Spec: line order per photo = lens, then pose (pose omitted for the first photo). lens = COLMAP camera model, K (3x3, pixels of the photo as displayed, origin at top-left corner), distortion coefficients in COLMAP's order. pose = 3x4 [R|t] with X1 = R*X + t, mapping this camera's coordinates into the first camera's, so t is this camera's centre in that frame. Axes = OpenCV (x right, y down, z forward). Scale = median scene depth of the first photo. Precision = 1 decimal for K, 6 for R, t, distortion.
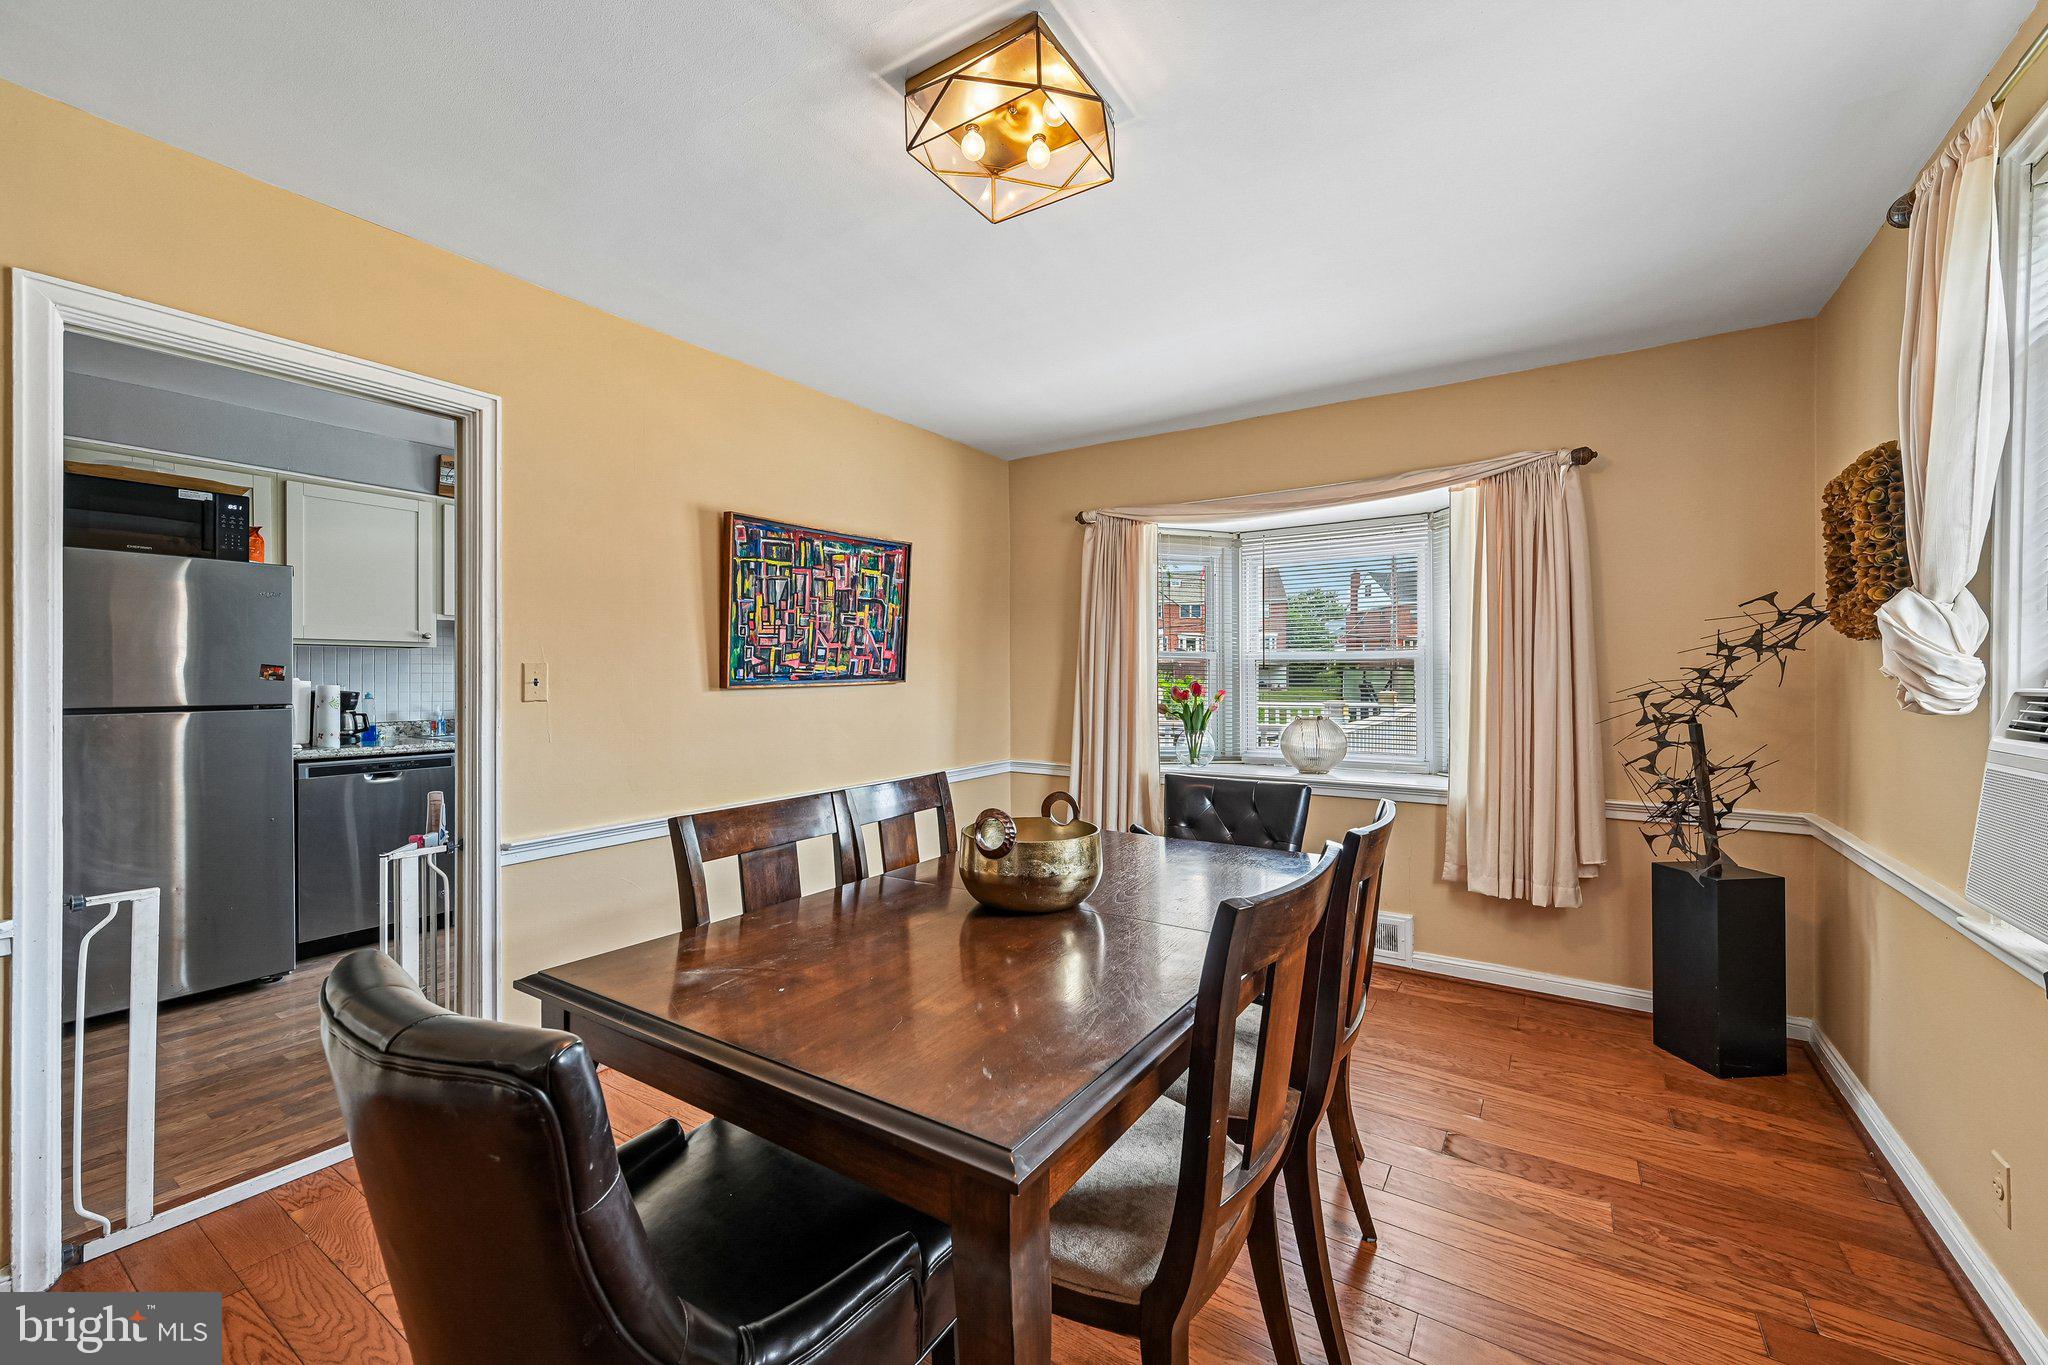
lens RADIAL K [[810.2, 0, 1032.1], [0, 810.2, 679.0], [0, 0, 1]] dist [-0.002484, -0.000125]
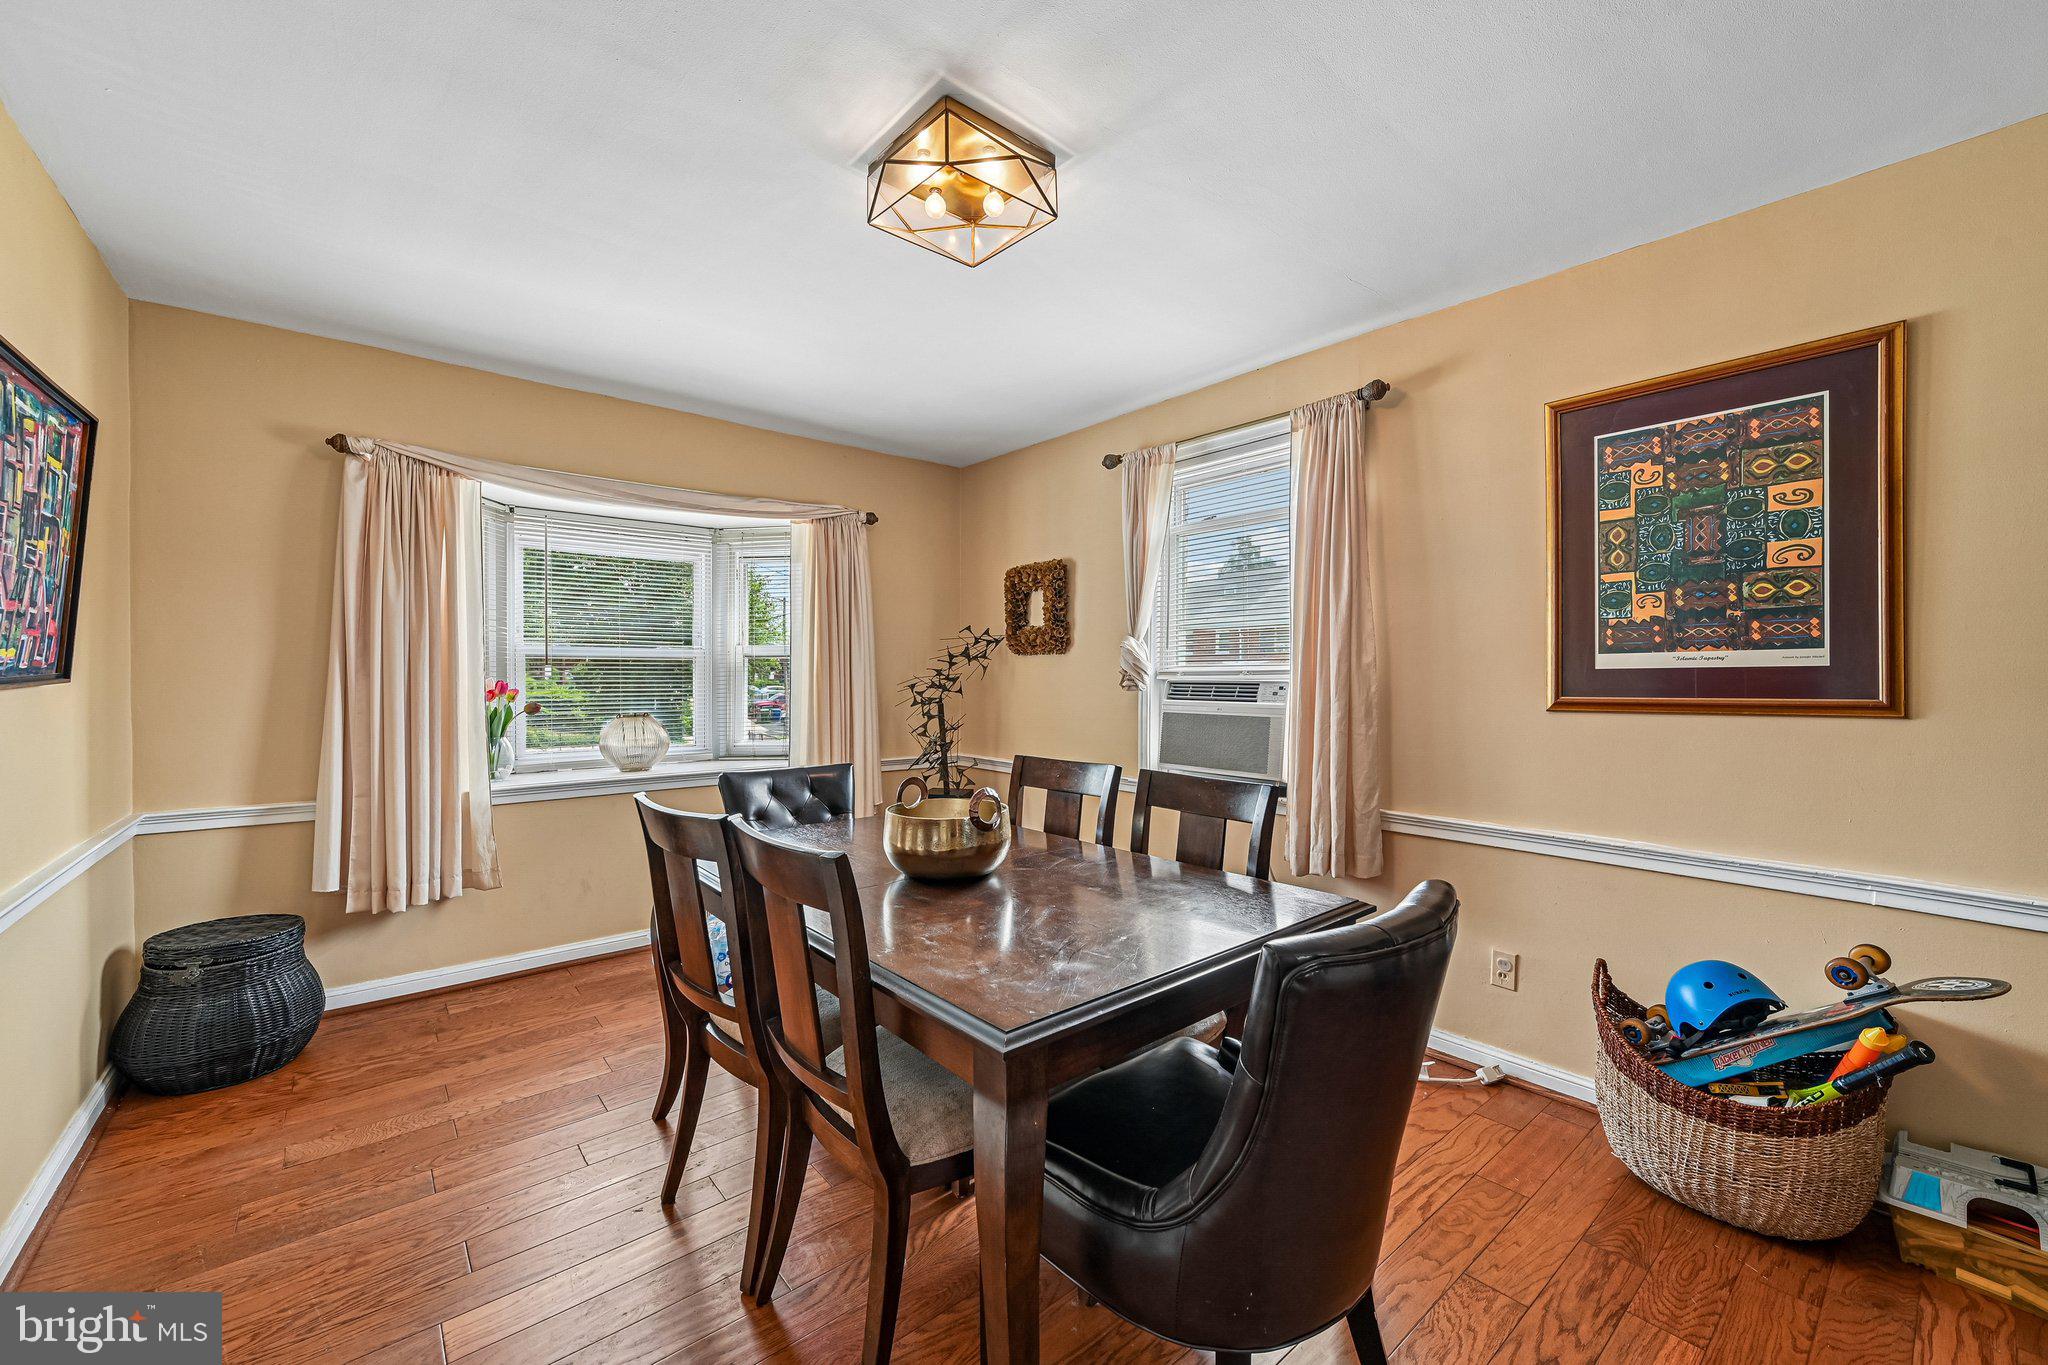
lens RADIAL K [[810.2, 0, 1036.7], [0, 810.2, 677.0], [0, 0, 1]] dist [-0.002484, -0.000125]
pose [[0.281300, -0.001006, 0.959619, -0.560958], [0.000848, 0.999999, 0.000800, 0.001202], [-0.959620, 0.000588, 0.281300, 0.301552]]
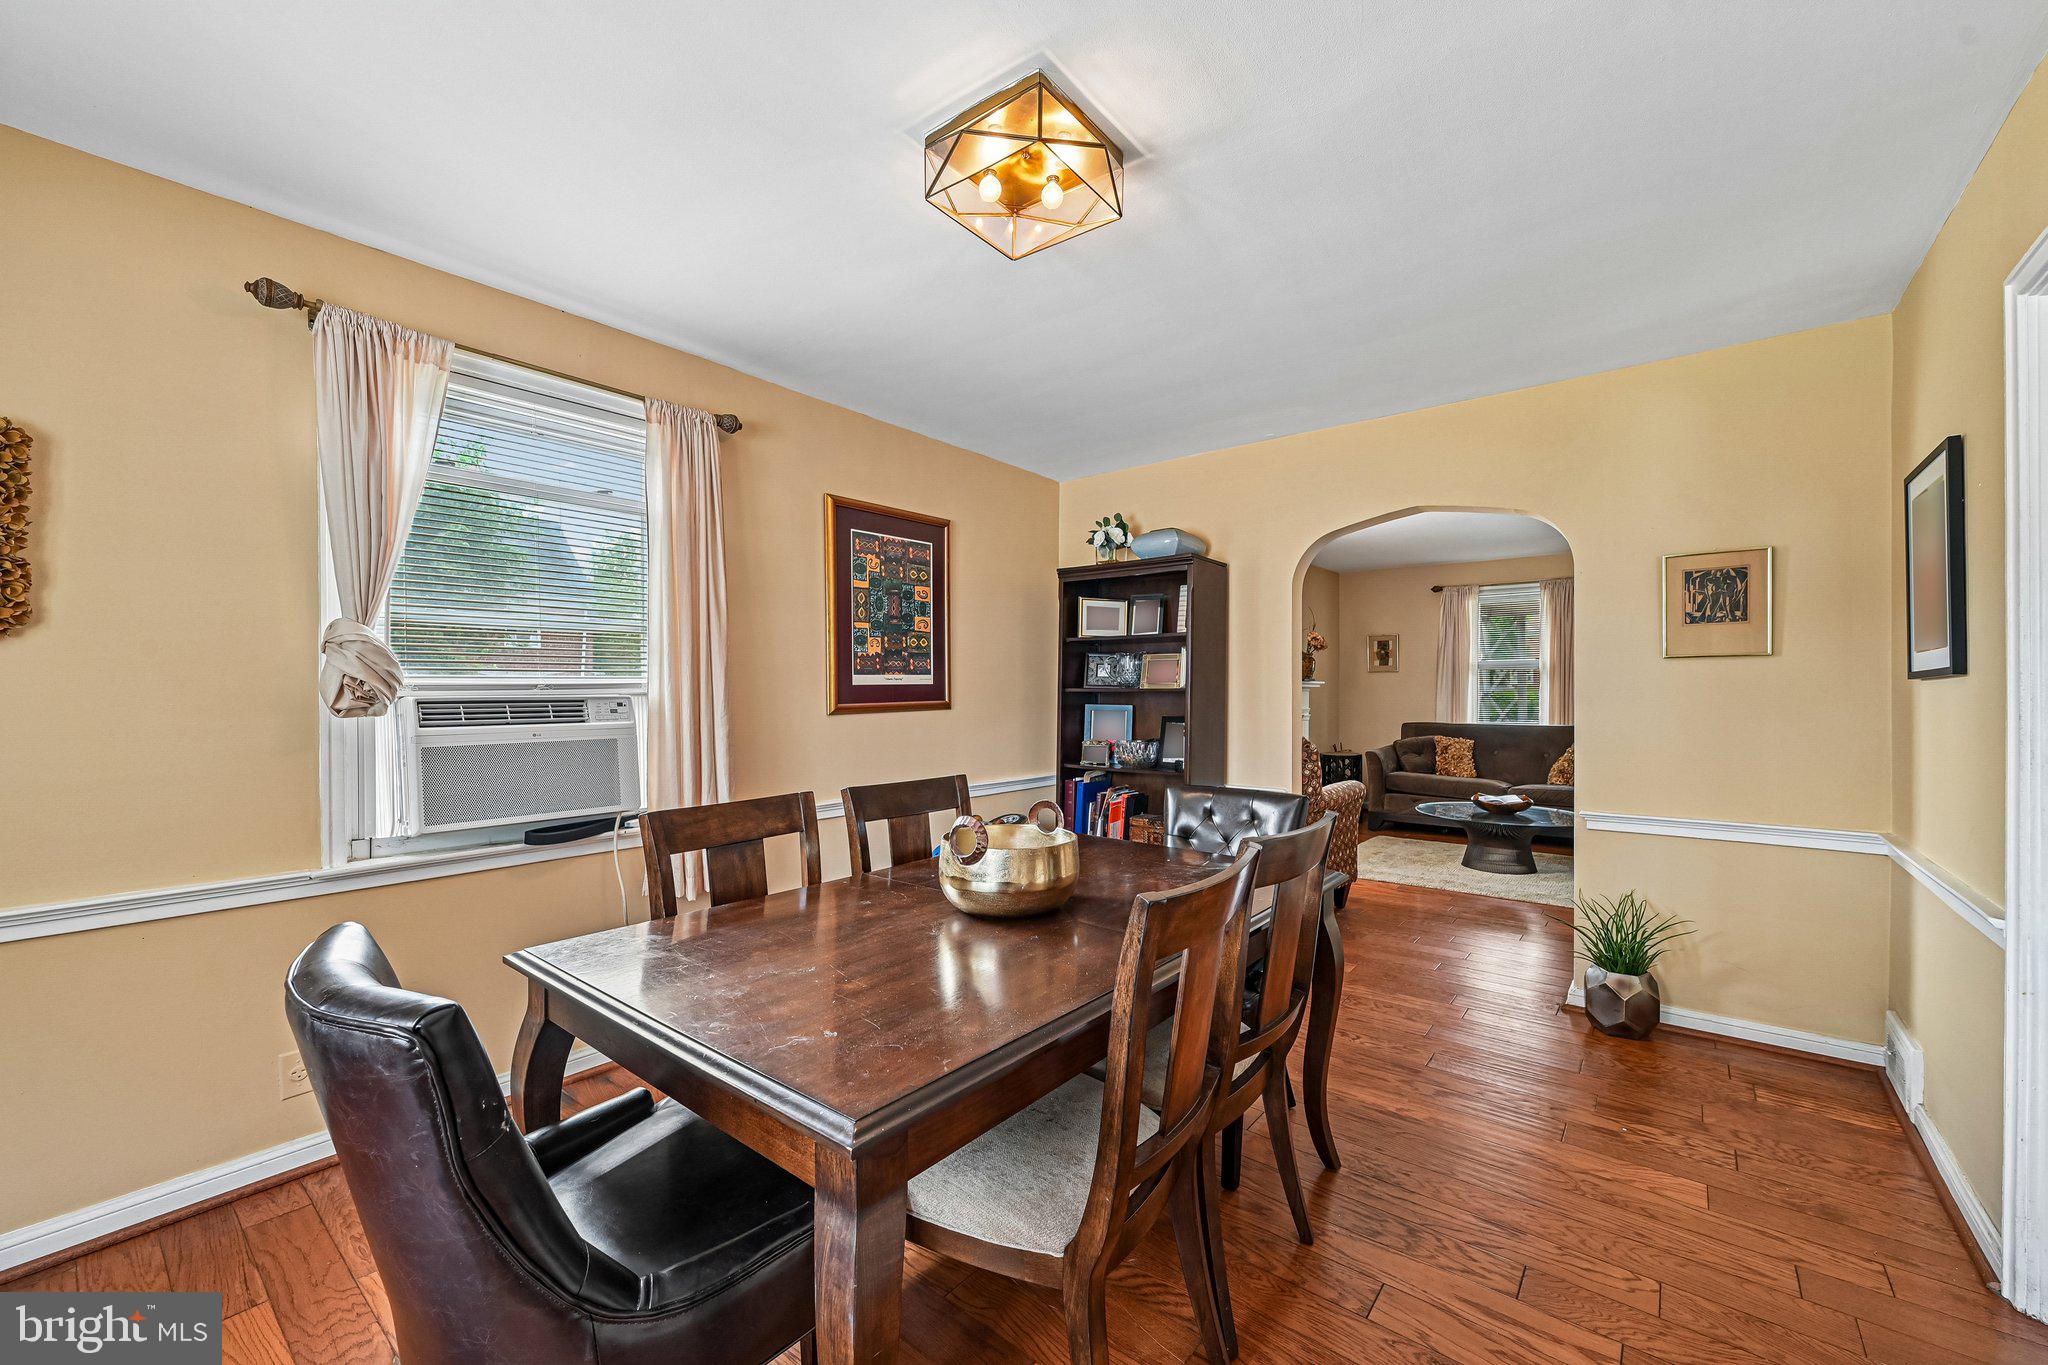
lens RADIAL K [[810.2, 0, 1023.7], [0, 810.2, 695.7], [0, 0, 1]] dist [-0.002484, -0.000125]
pose [[-0.994245, 0.001784, 0.107118, -0.069824], [0.002987, 0.999934, 0.011068, -0.001839], [-0.107092, 0.011324, -0.994185, 1.074419]]
